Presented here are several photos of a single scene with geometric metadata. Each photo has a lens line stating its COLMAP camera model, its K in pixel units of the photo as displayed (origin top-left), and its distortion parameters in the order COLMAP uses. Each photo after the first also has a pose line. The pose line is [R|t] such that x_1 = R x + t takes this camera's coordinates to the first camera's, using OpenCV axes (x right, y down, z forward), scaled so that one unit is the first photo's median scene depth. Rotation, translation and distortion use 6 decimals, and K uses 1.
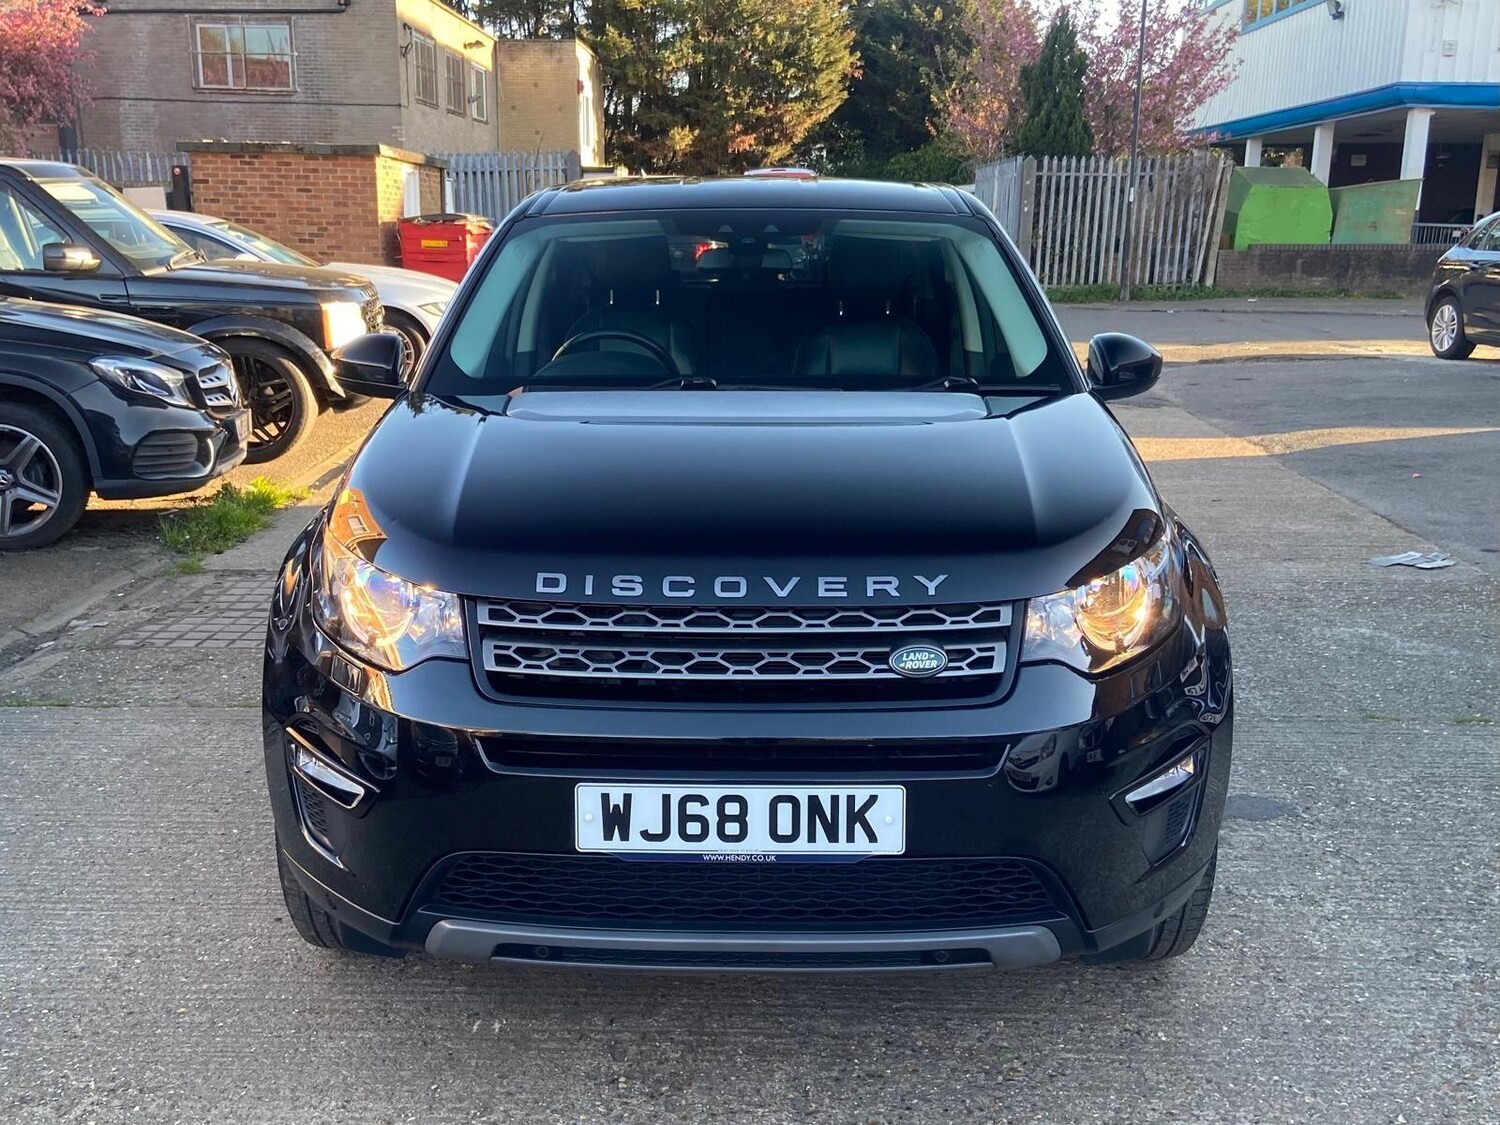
lens RADIAL K [[1462.9, 0, 764.5], [0, 1462.9, 549.1], [0, 0, 1]] dist [0.066922, 0.000000]
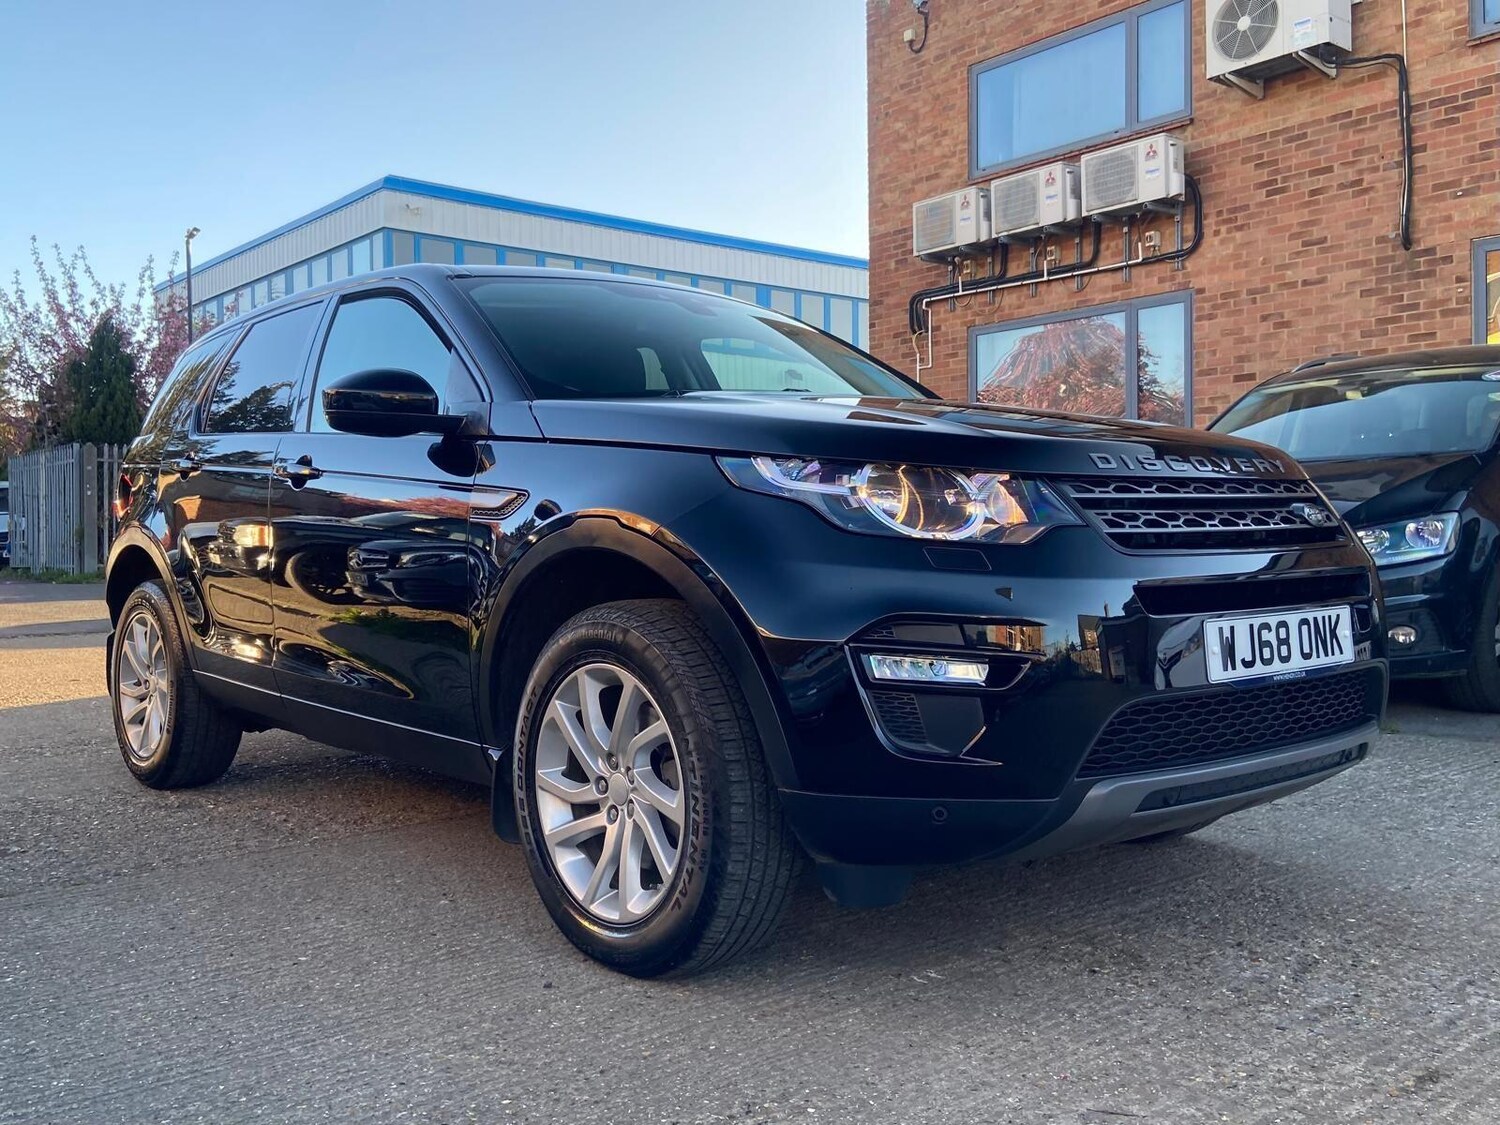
lens RADIAL K [[1317.6, 0, 719.5], [0, 1317.6, 528.9], [0, 0, 1]] dist [0.066175, -0.025238]
pose [[0.767176, -0.018836, 0.641161, -0.530693], [0.160273, 0.973492, -0.163174, 0.099708], [-0.621091, 0.227944, 0.749858, 0.231474]]
